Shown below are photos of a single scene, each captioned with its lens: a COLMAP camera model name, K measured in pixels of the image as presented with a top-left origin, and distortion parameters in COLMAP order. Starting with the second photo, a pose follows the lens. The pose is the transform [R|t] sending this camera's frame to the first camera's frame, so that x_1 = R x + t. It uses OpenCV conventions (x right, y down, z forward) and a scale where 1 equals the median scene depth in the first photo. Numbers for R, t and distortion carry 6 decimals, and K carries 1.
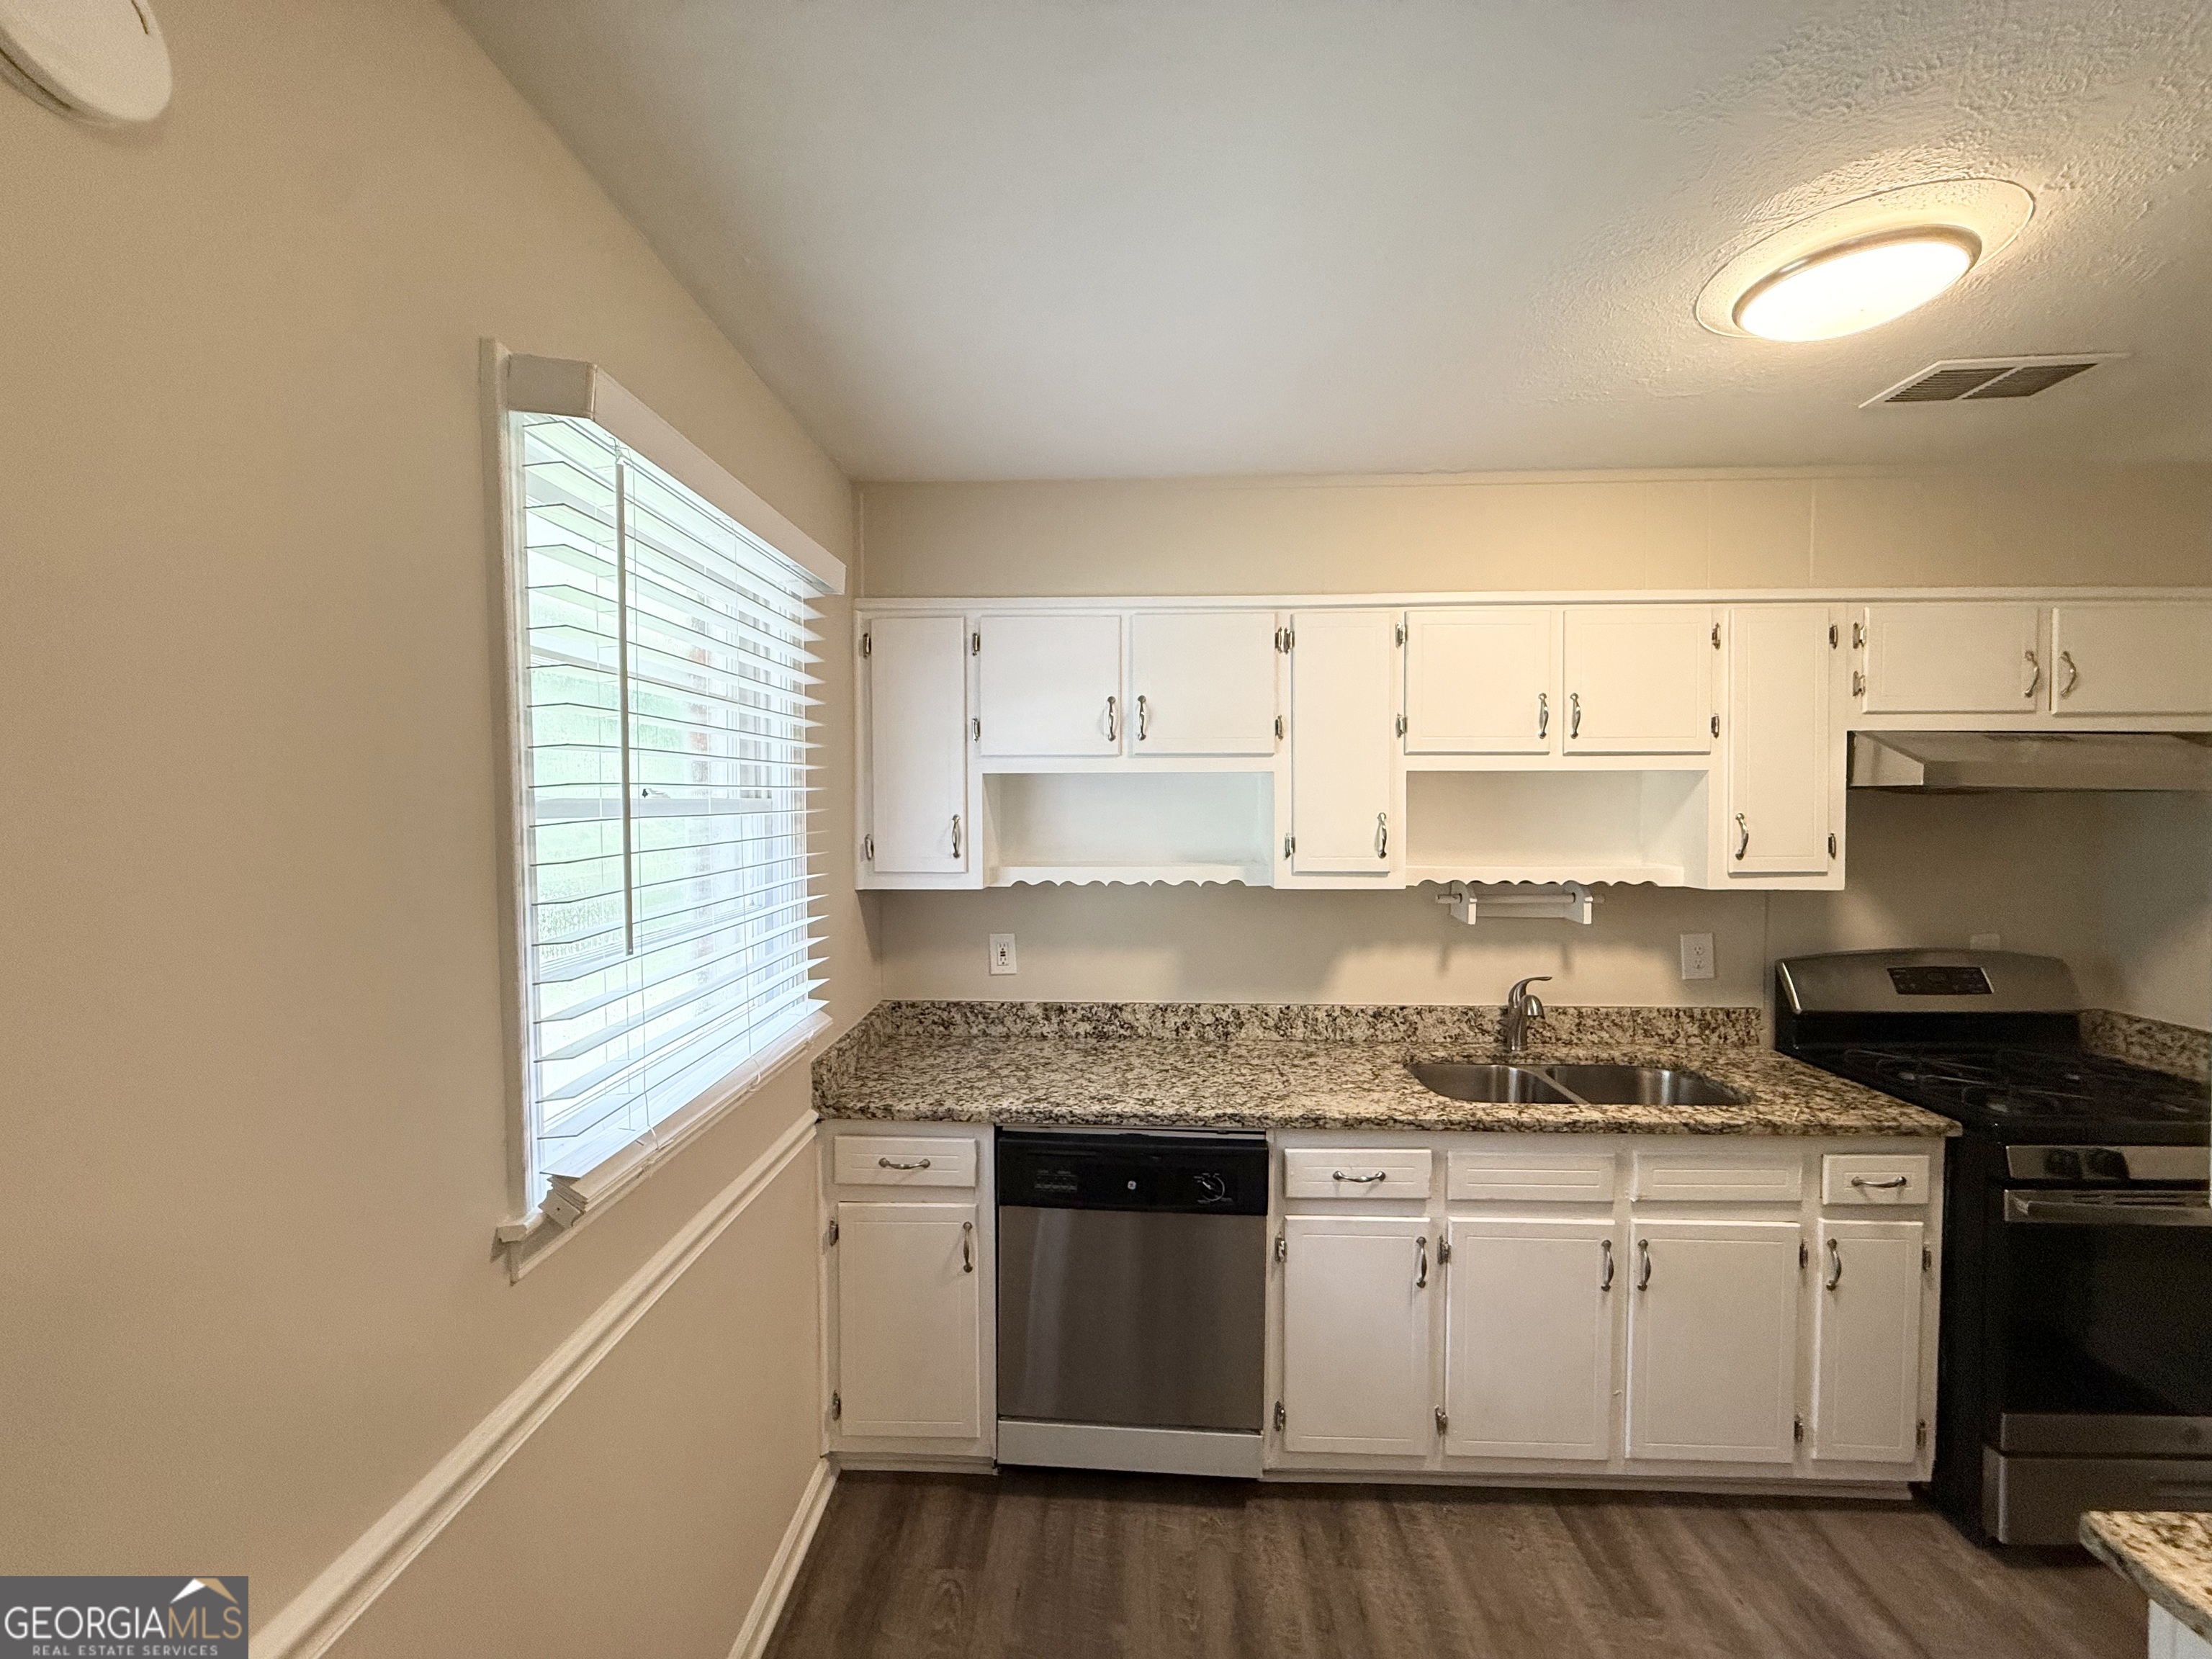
lens RADIAL K [[879.8, 0, 1101.0], [0, 879.8, 824.6], [0, 0, 1]] dist [-0.000355, -0.000053]
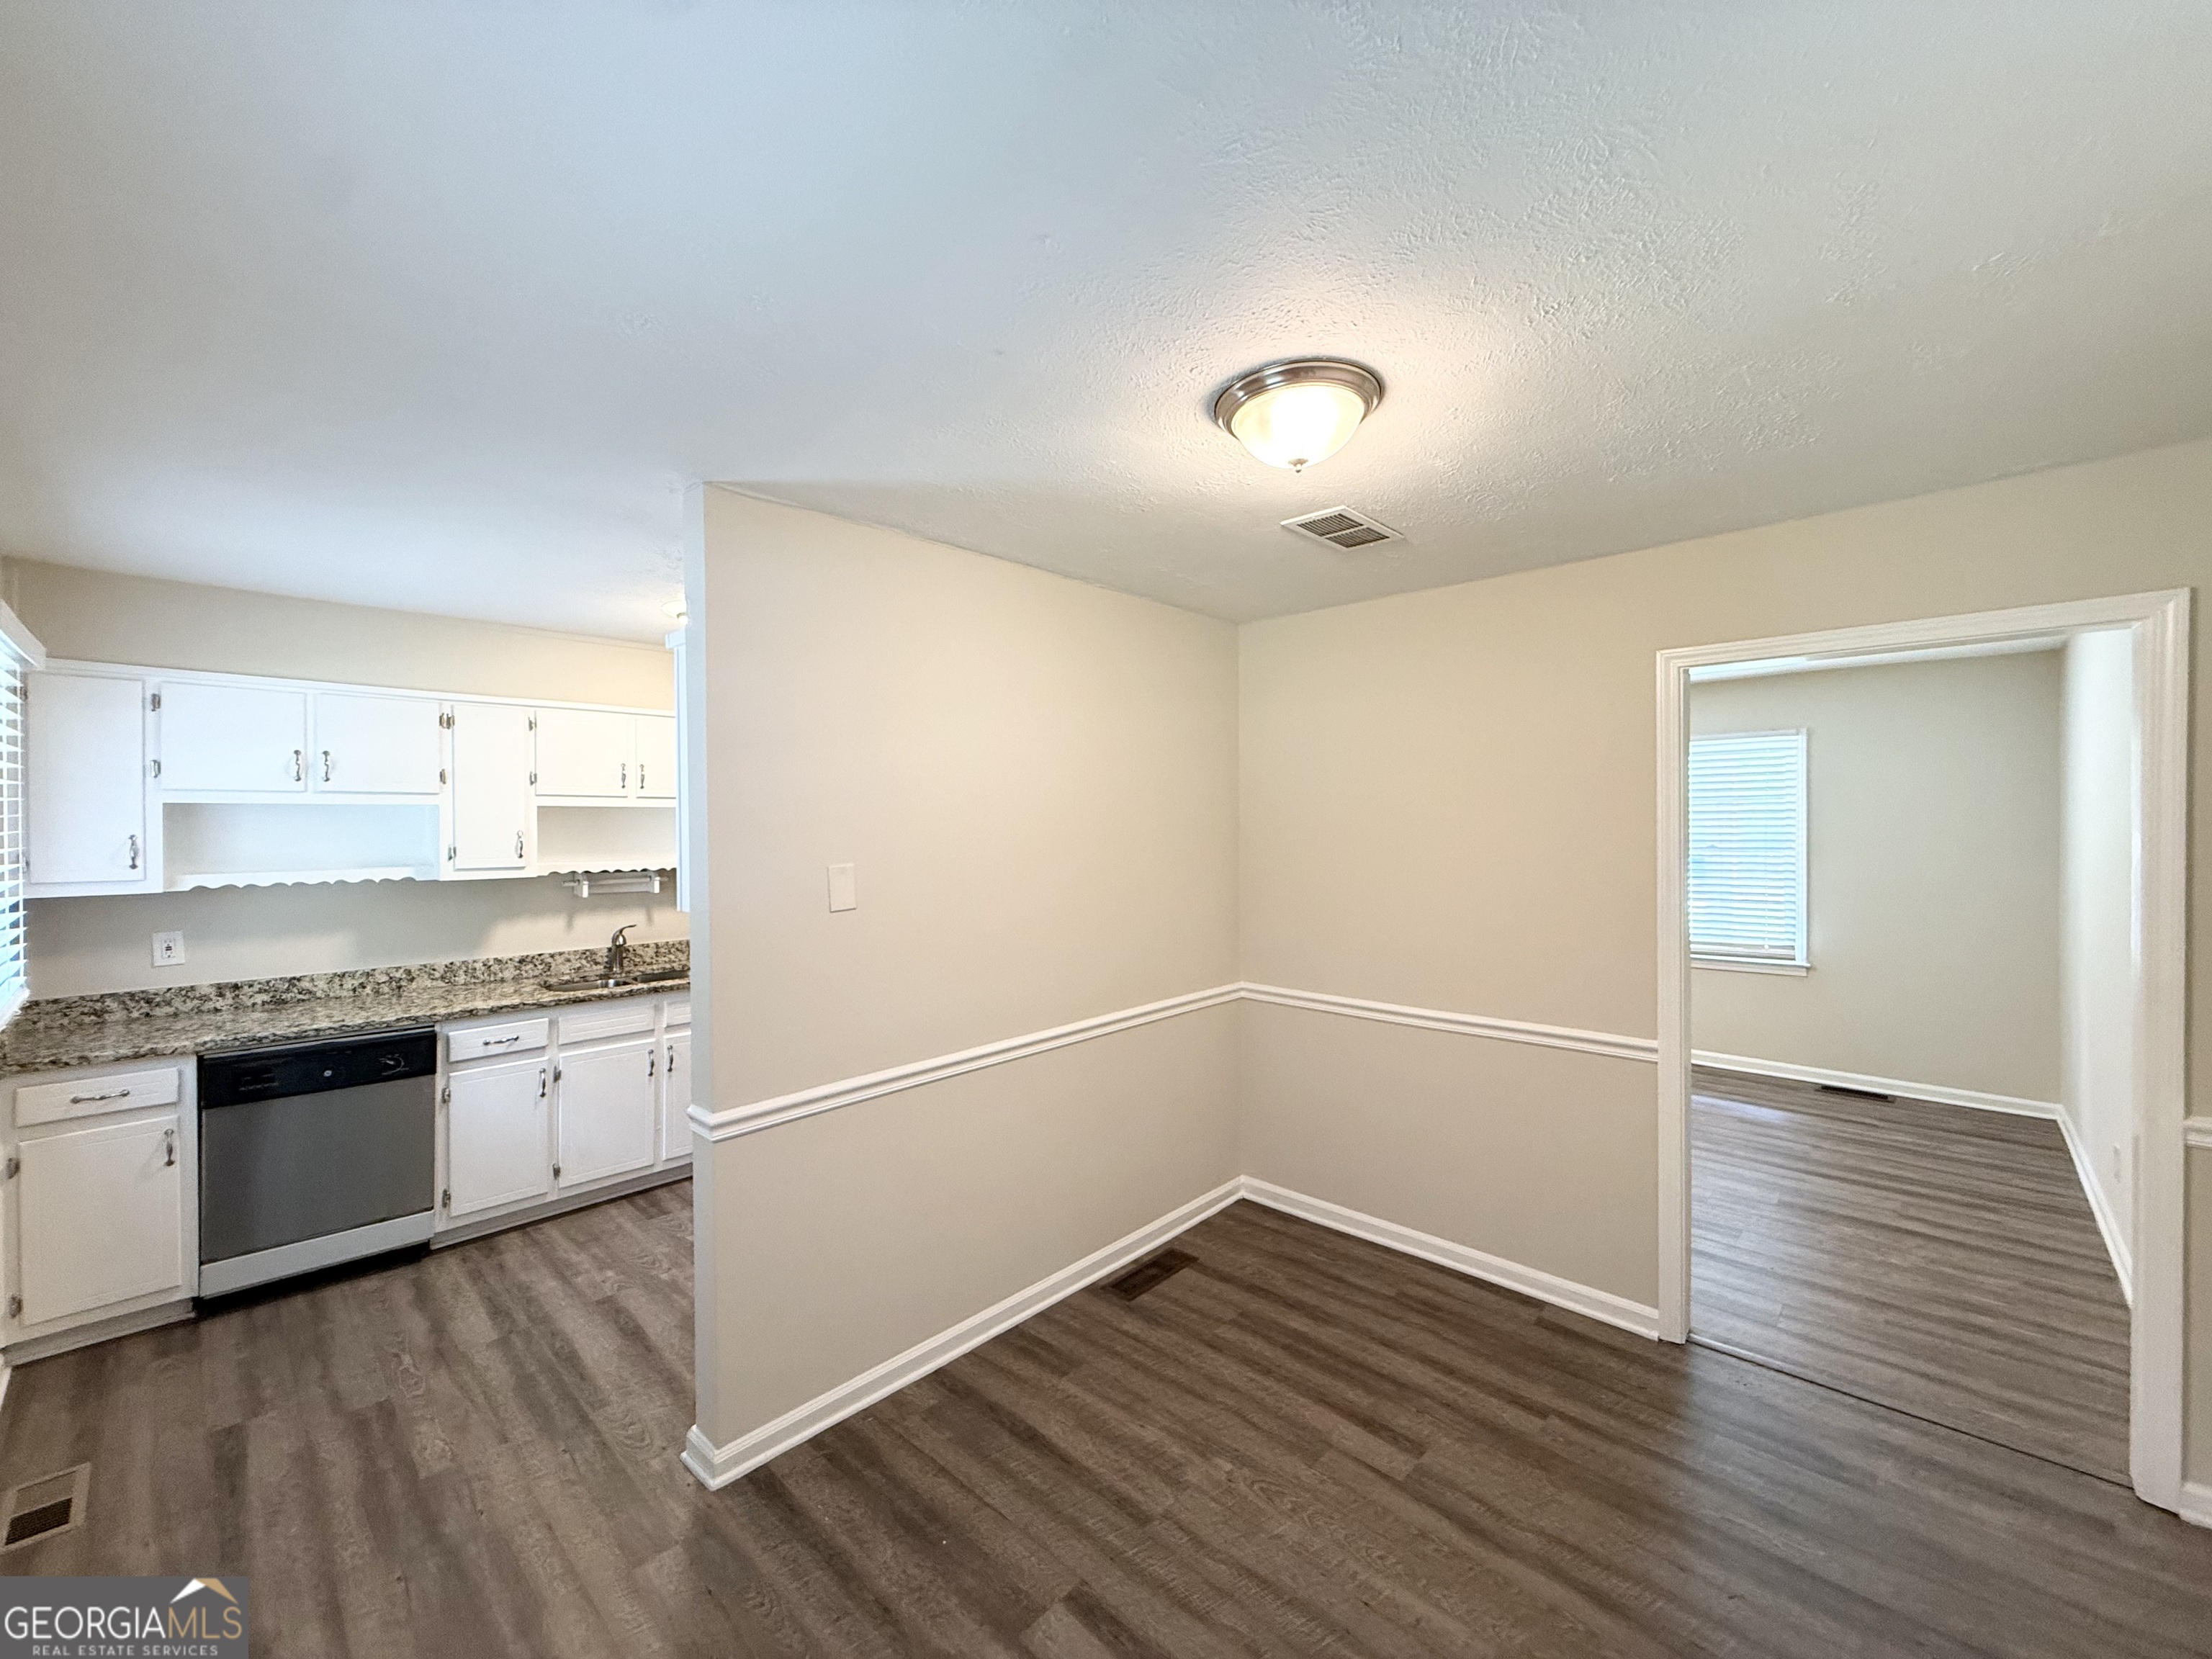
lens RADIAL K [[875.1, 0, 1101.1], [0, 875.1, 822.8], [0, 0, 1]] dist [-0.003031, 0.000008]
pose [[0.665867, -0.000710, 0.746070, -0.176025], [0.018182, 0.999718, -0.015276, 0.016428], [-0.745849, 0.023737, 0.665692, -0.898939]]
